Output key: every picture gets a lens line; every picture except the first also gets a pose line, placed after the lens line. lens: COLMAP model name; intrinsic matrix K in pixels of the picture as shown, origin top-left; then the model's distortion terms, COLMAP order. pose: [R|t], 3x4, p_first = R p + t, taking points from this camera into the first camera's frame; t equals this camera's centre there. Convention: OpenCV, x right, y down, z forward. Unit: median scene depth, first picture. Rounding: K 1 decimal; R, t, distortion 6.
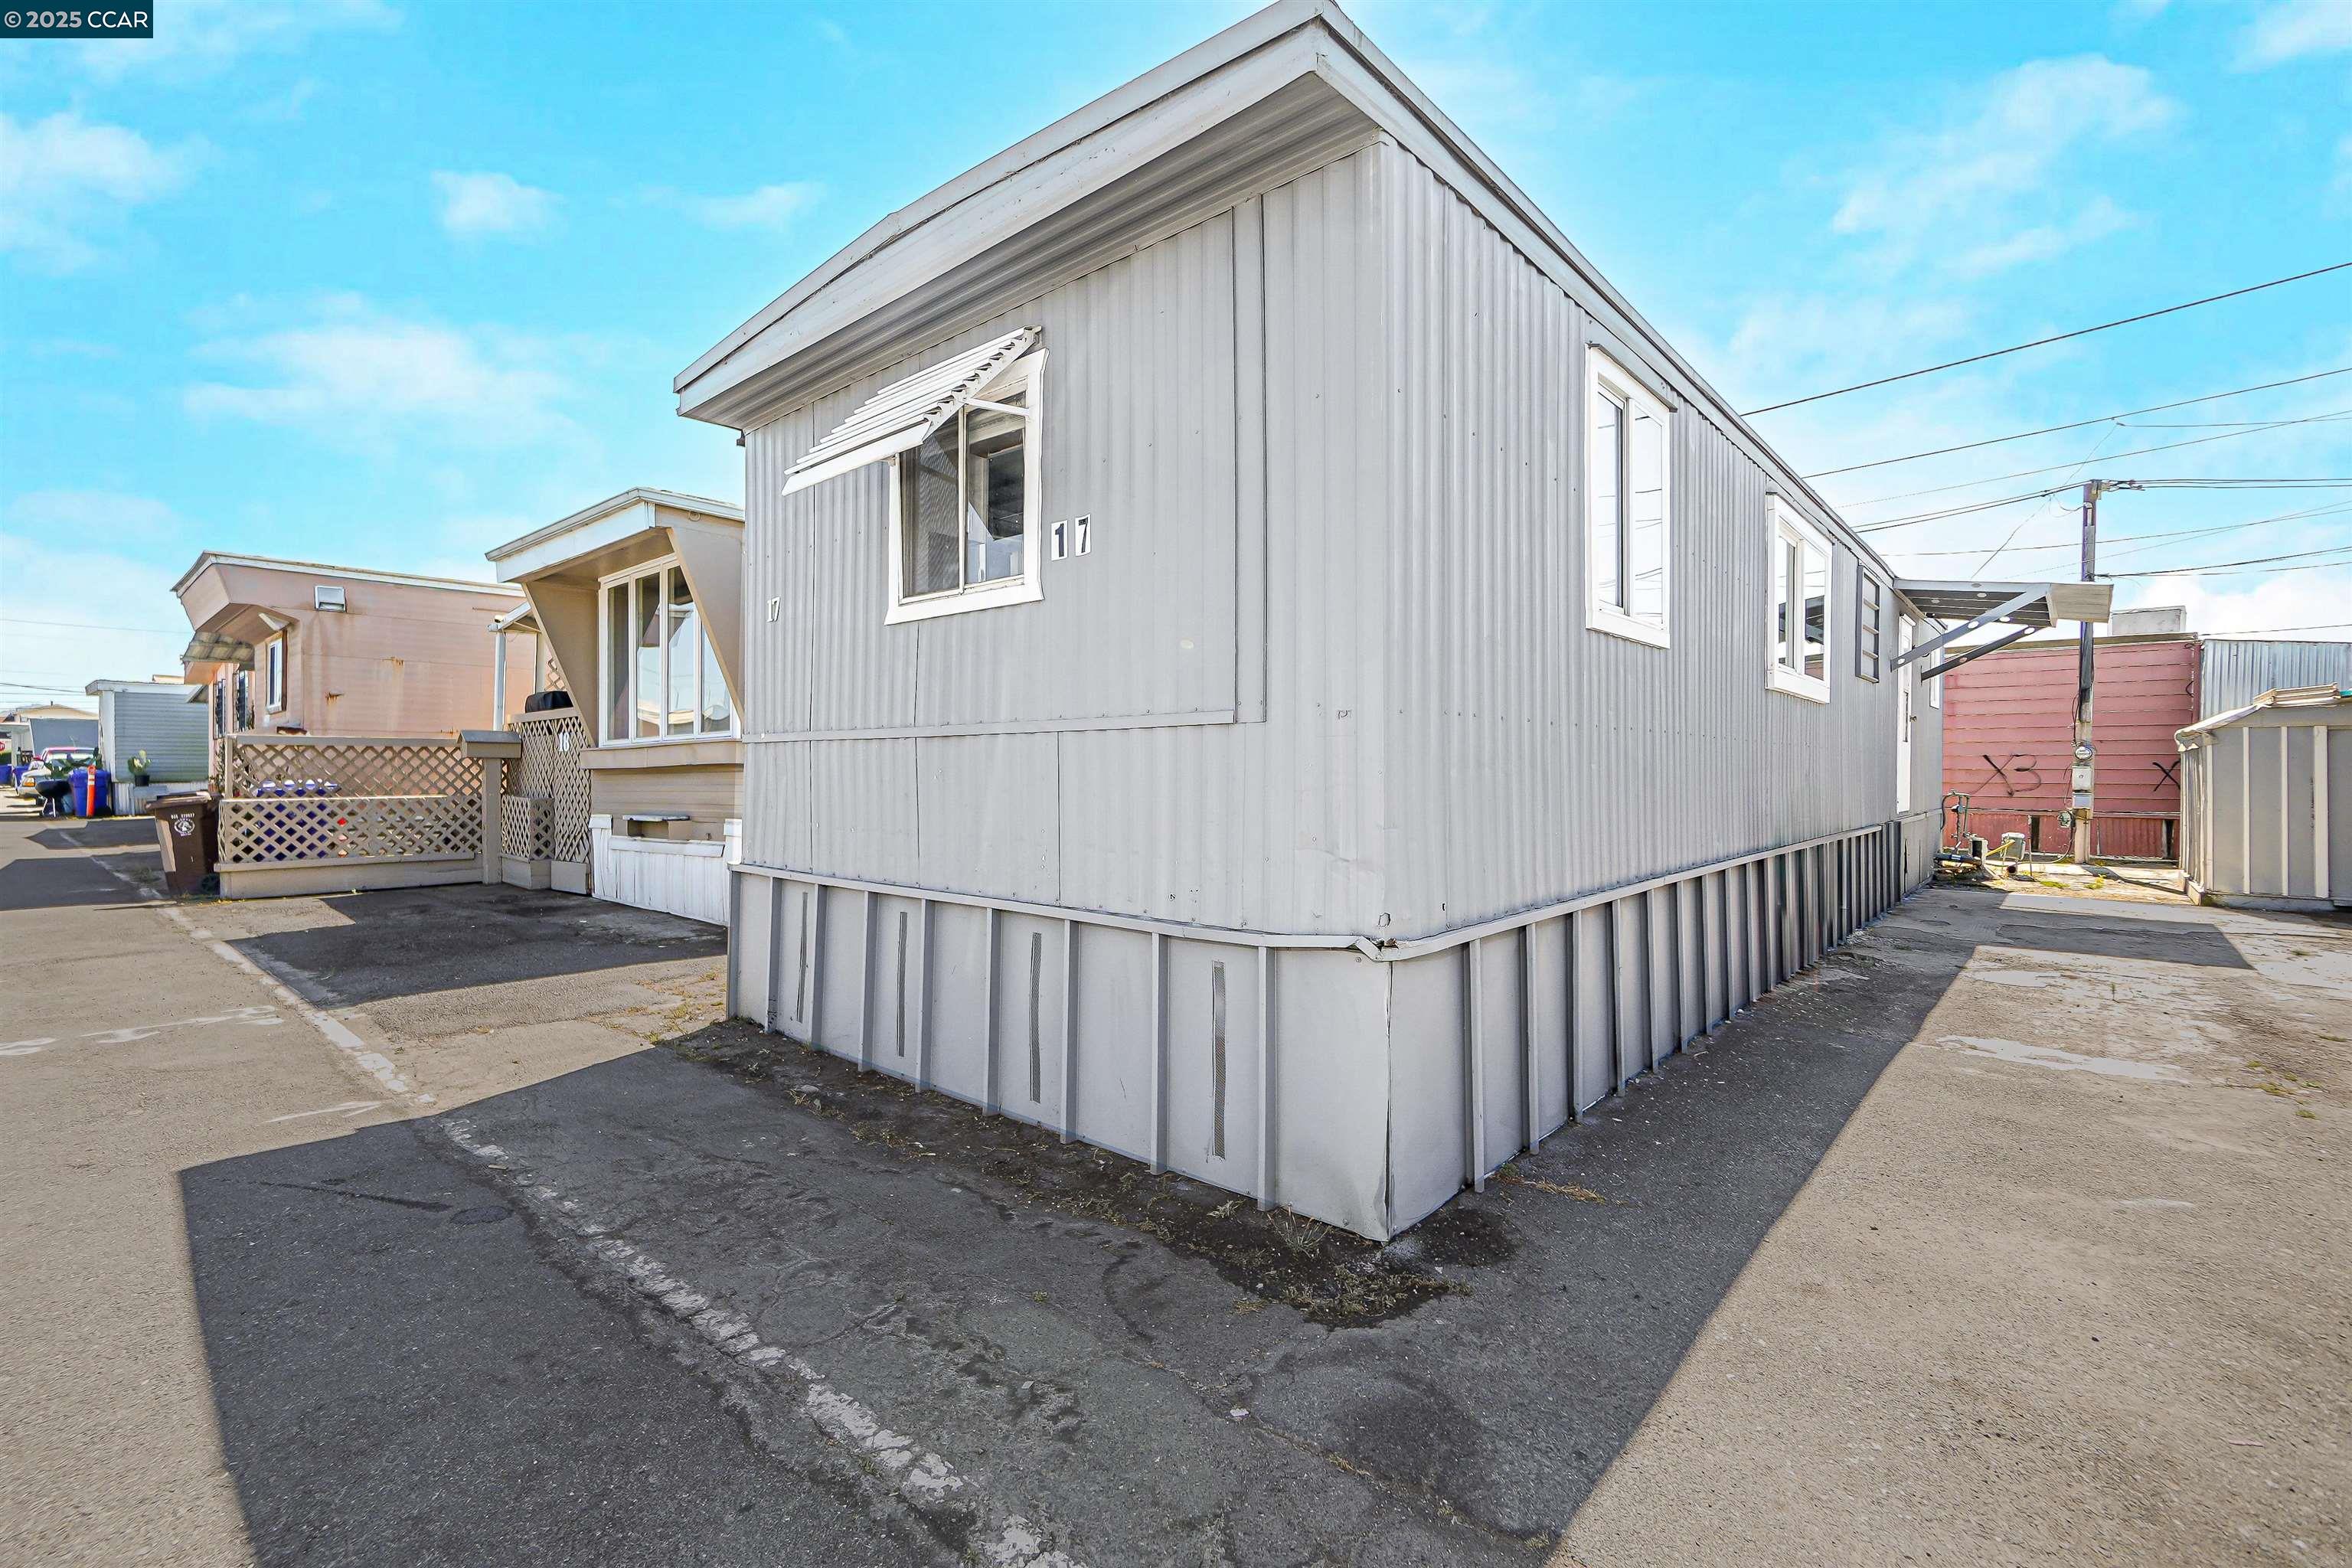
lens RADIAL K [[1038.7, 0, 1126.6], [0, 1038.7, 770.0], [0, 0, 1]] dist [-0.002876, 0.001730]
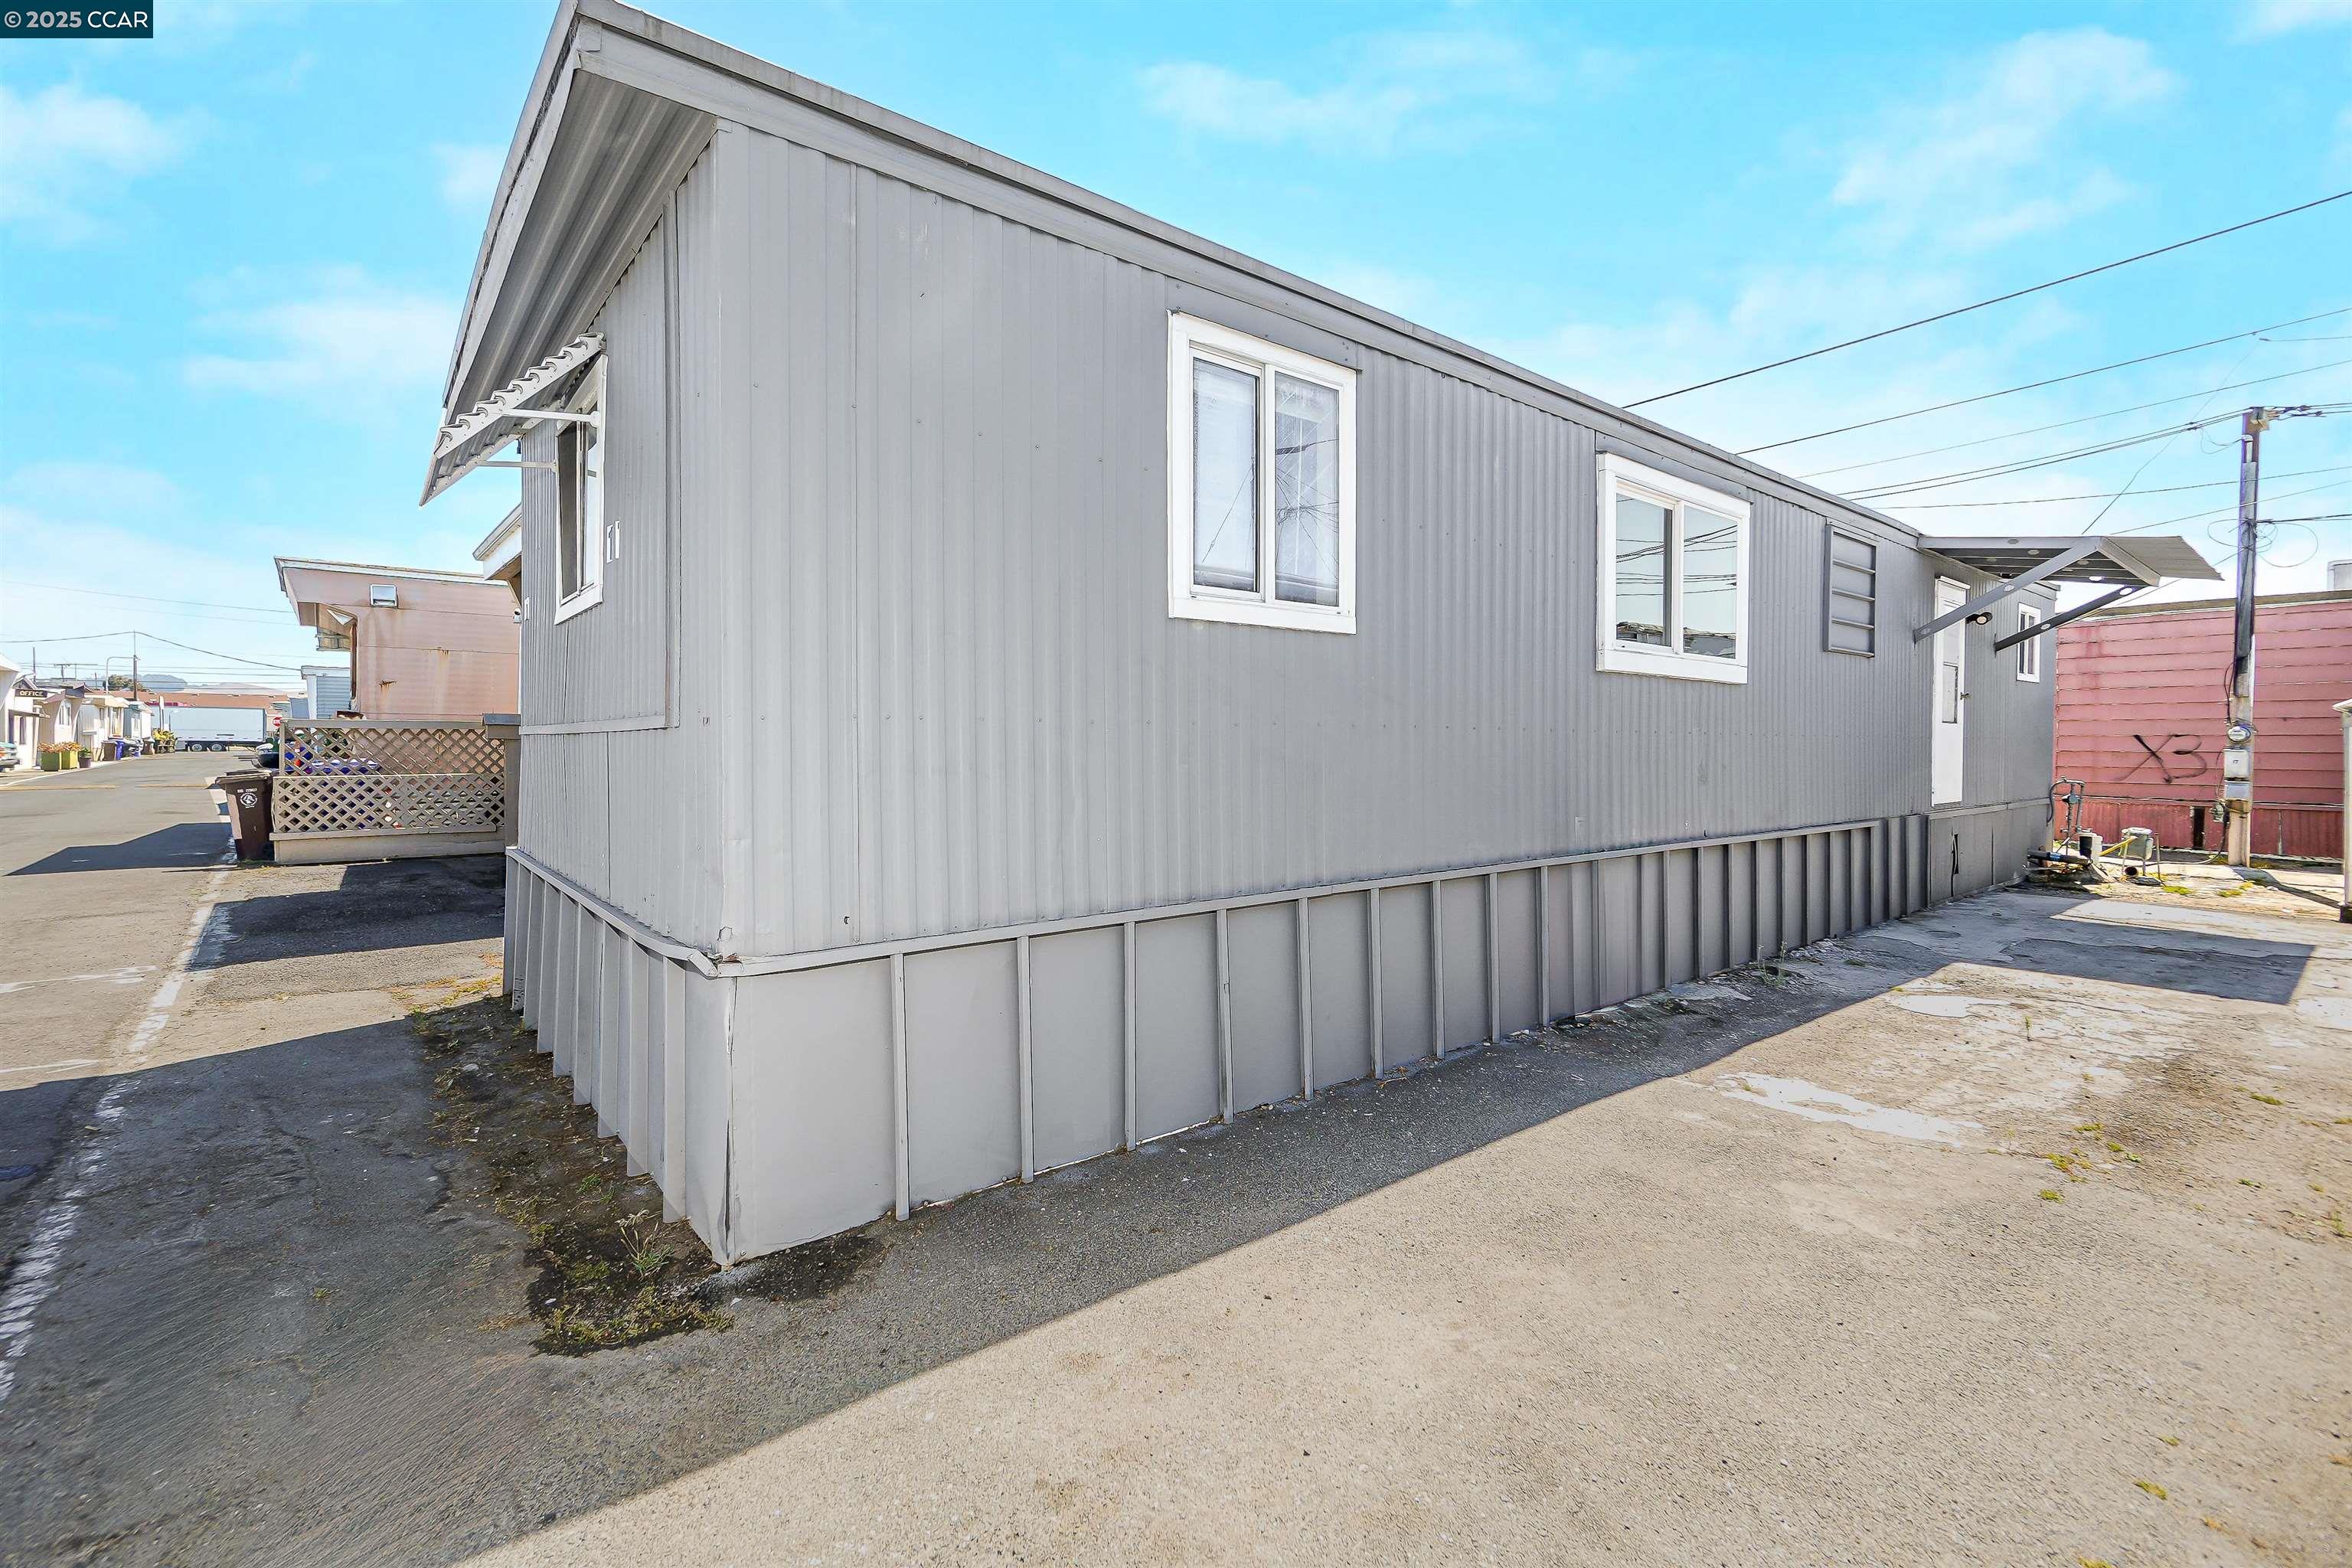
lens RADIAL K [[1038.7, 0, 1122.8], [0, 1038.7, 751.0], [0, 0, 1]] dist [-0.002876, 0.001730]
pose [[0.986673, 0.003083, -0.162687, 0.220794], [-0.001791, 0.999966, 0.008087, -0.010087], [0.162707, -0.007688, 0.986645, 0.030726]]
